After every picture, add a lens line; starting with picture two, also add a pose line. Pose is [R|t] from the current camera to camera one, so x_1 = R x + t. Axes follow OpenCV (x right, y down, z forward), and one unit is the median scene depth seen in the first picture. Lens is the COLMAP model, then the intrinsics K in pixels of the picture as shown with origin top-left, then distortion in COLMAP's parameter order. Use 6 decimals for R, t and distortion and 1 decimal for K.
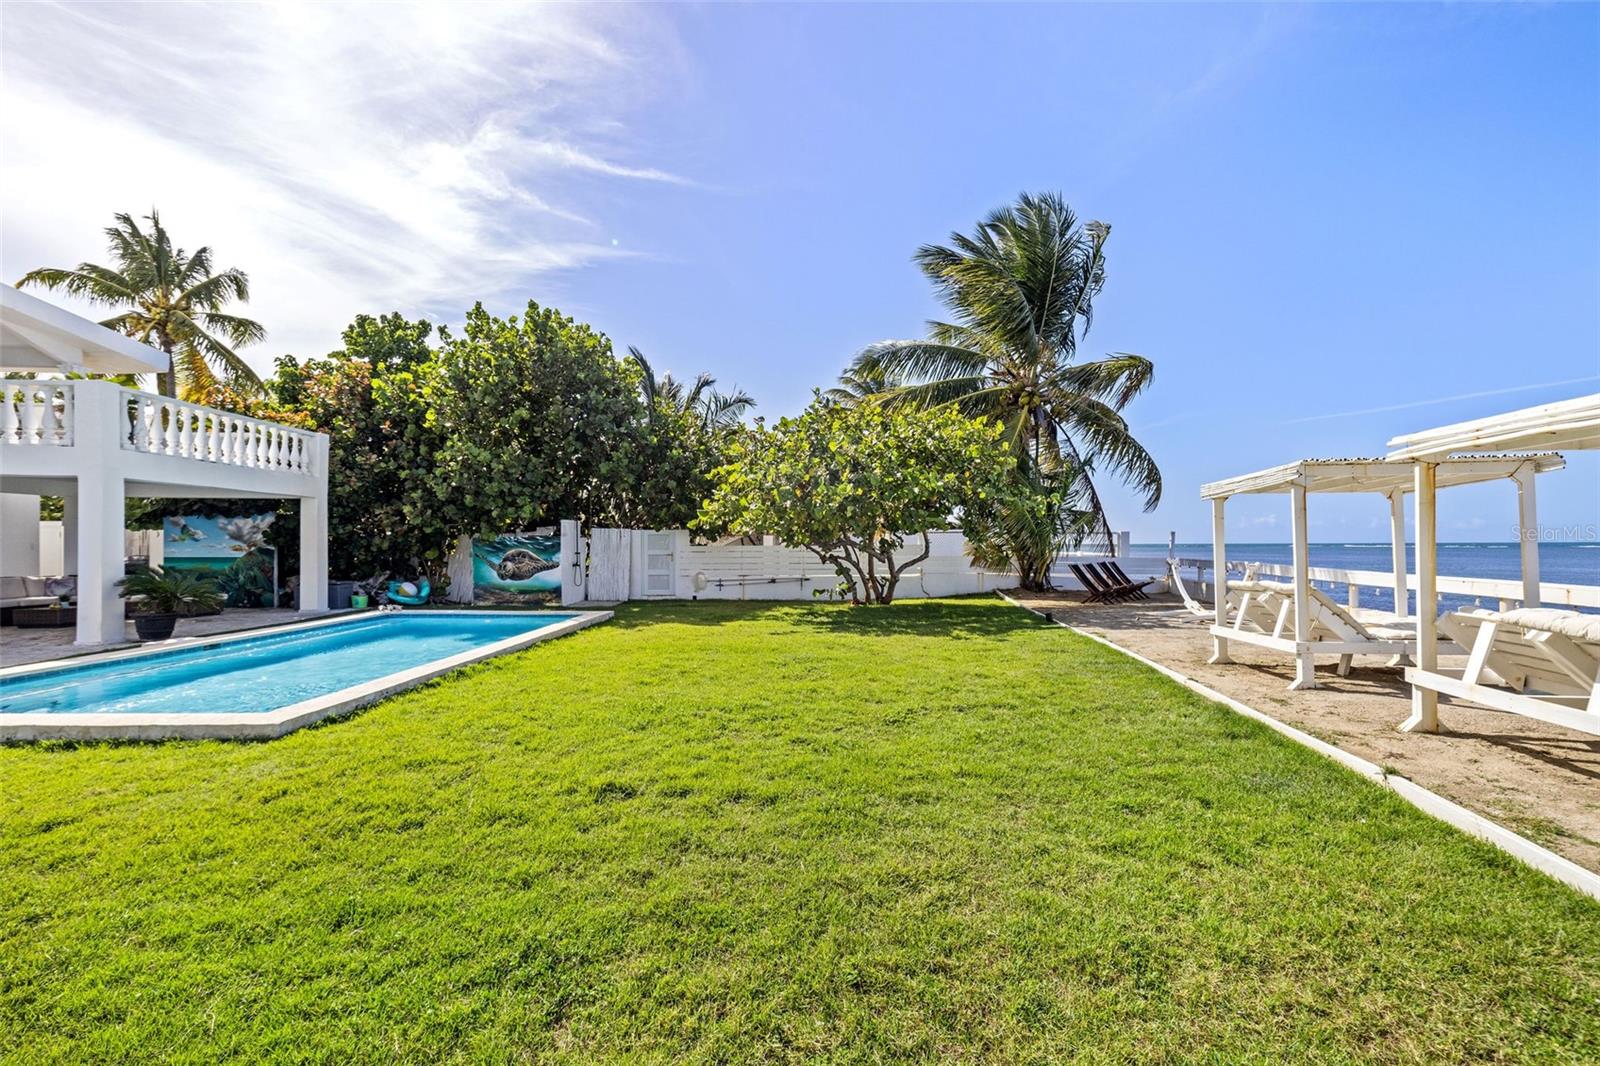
lens RADIAL K [[680.9, 0, 804.0], [0, 680.9, 540.0], [0, 0, 1]] dist [-0.002044, -0.000532]
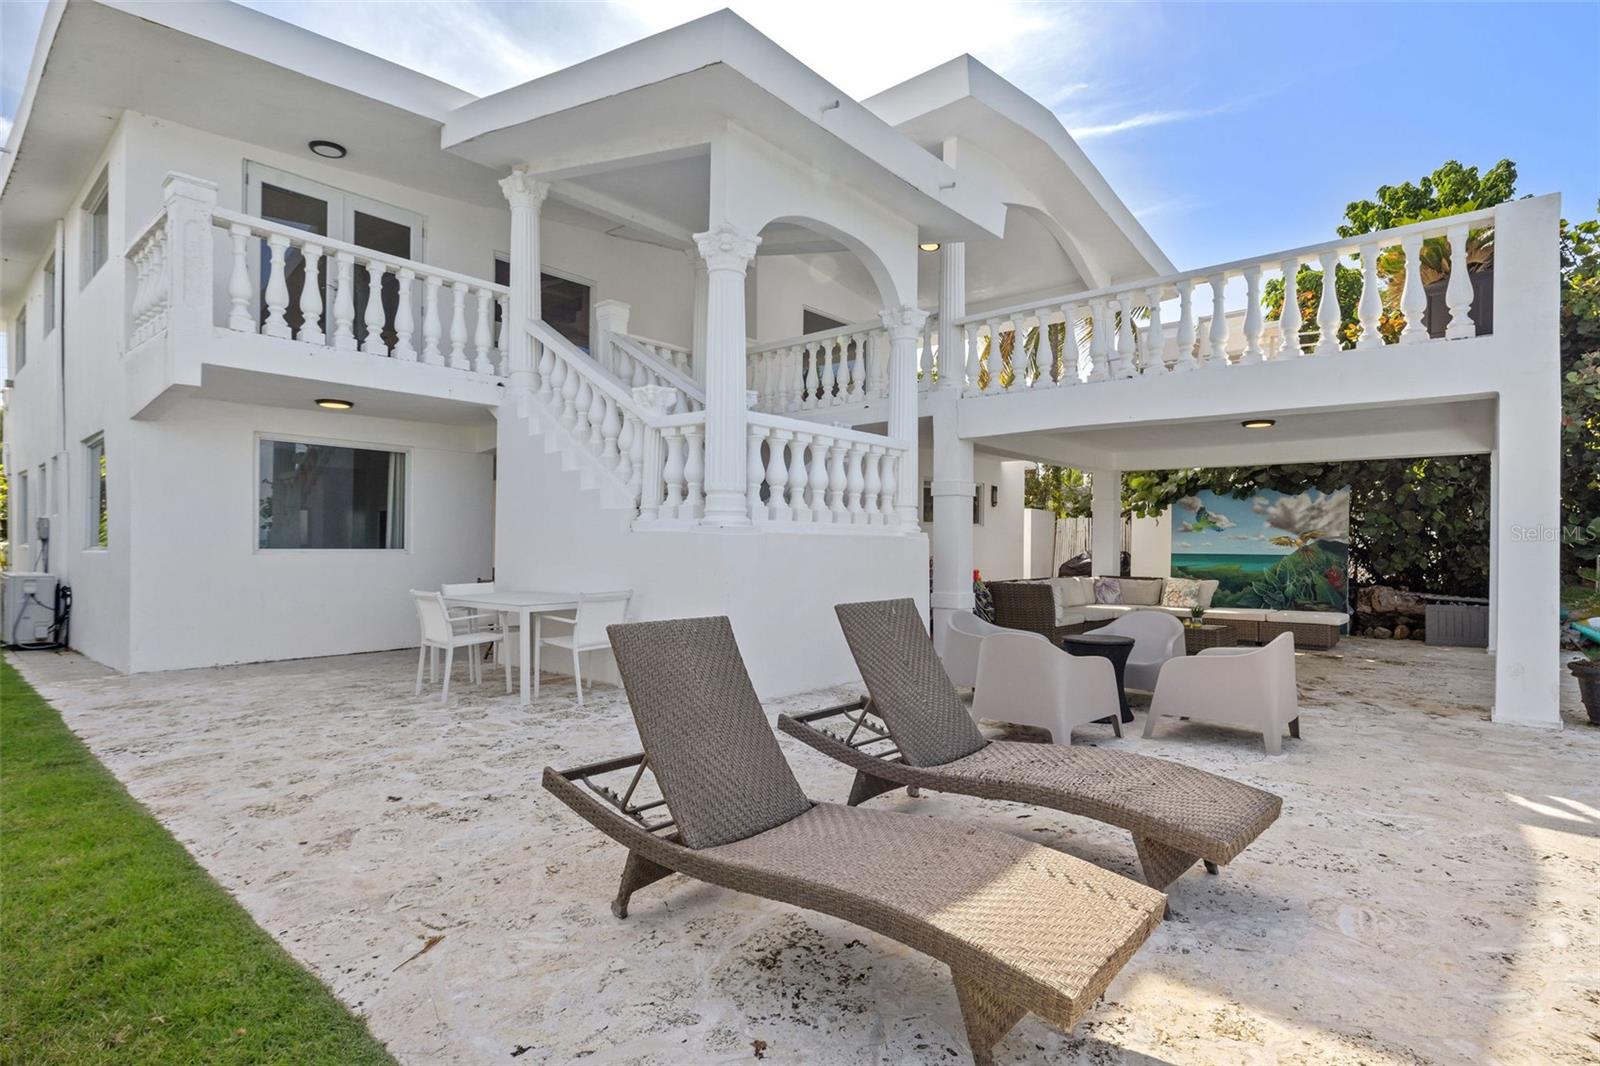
lens RADIAL K [[773.2, 0, 820.5], [0, 773.2, 546.2], [0, 0, 1]] dist [-0.008469, 0.000222]
pose [[0.742900, 0.006092, -0.669375, -0.667362], [0.000466, 0.999954, 0.009618, 0.009312], [0.669402, -0.007458, 0.742863, 0.137940]]
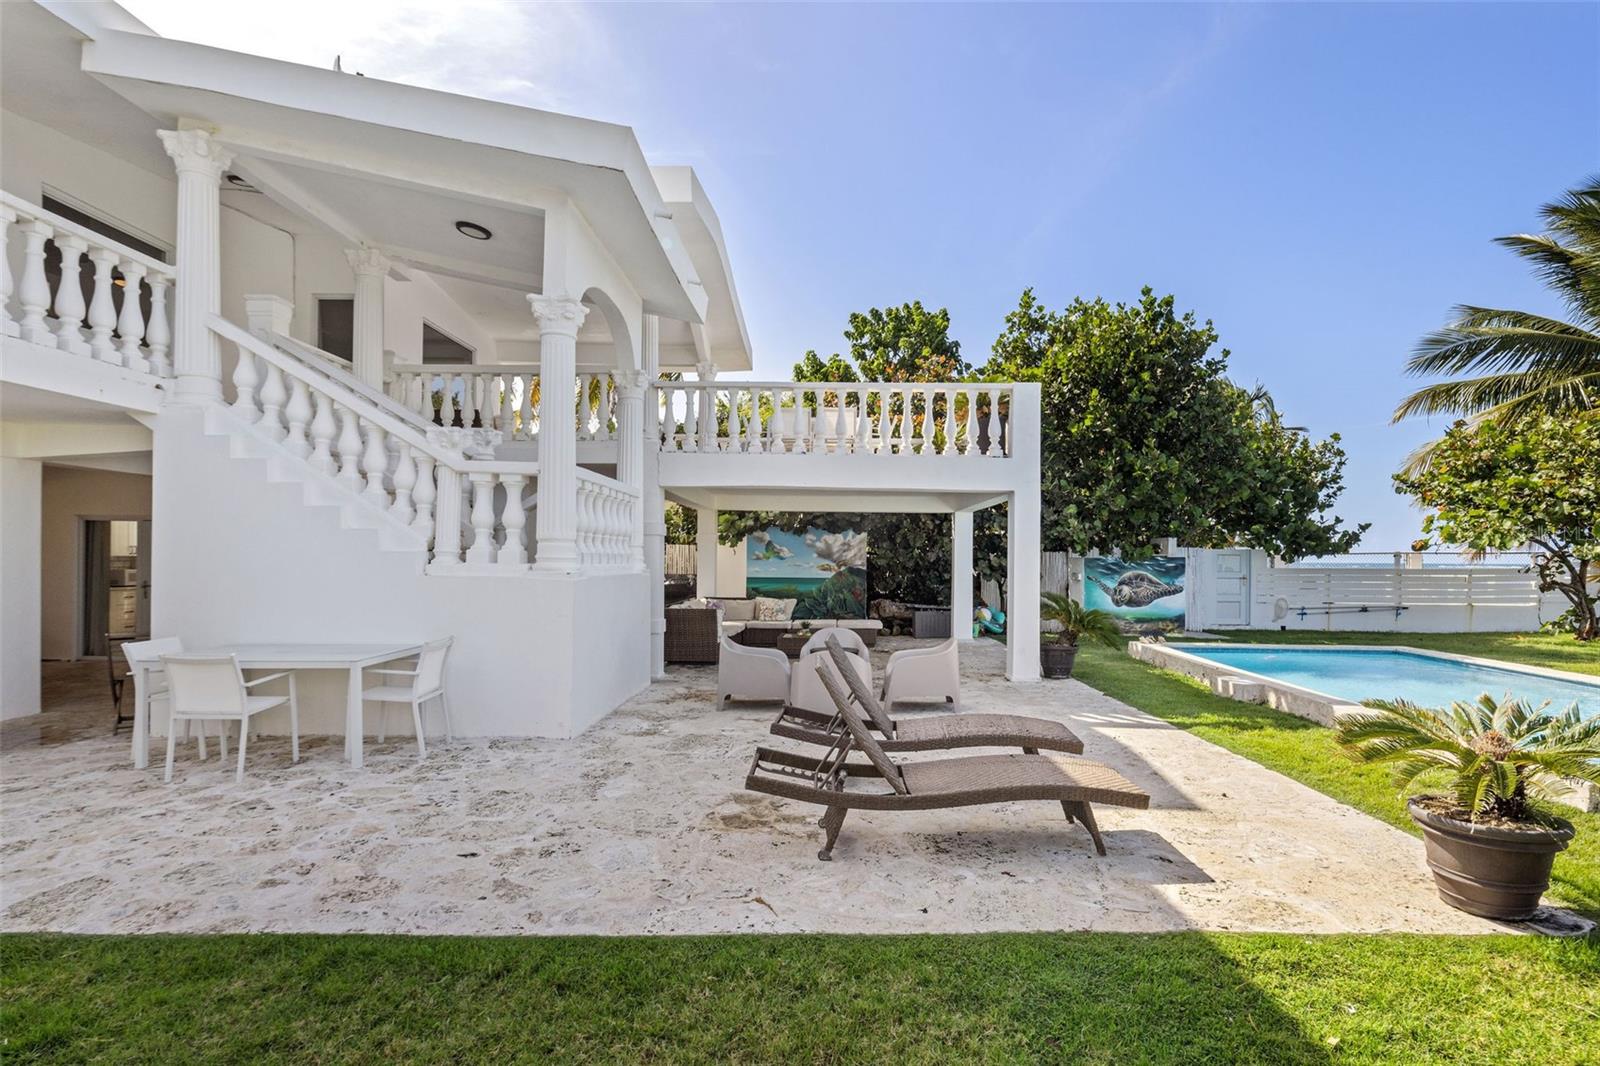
lens RADIAL K [[785.4, 0, 806.2], [0, 785.4, 563.9], [0, 0, 1]] dist [-0.002459, -0.000629]
pose [[0.998871, 0.008115, -0.046806, -0.813558], [-0.007360, 0.999841, 0.016268, -0.009760], [0.046930, -0.015905, 0.998772, -0.028507]]
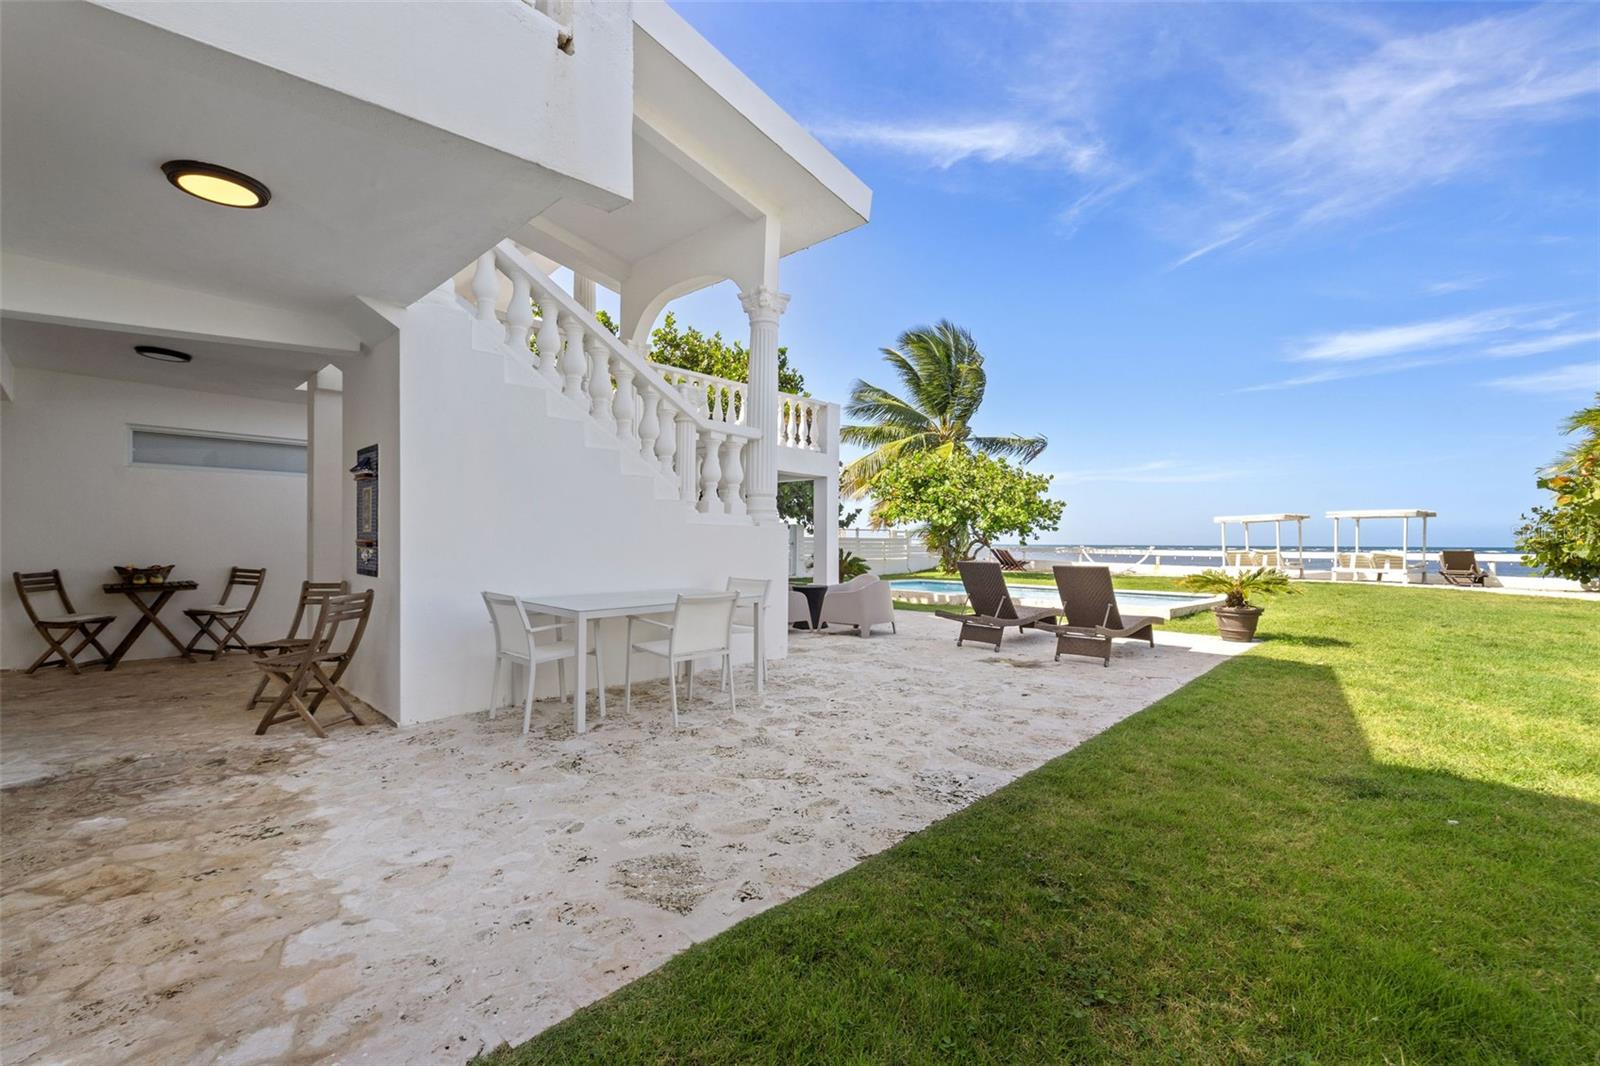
lens RADIAL K [[710.2, 0, 800.0], [0, 710.2, 533.0], [0, 0, 1]] dist [-0.000202, -0.000055]
pose [[0.707177, 0.012514, 0.706926, -1.287597], [-0.009130, 0.999922, -0.008567, 0.013600], [-0.706978, -0.000396, 0.707236, 0.051511]]
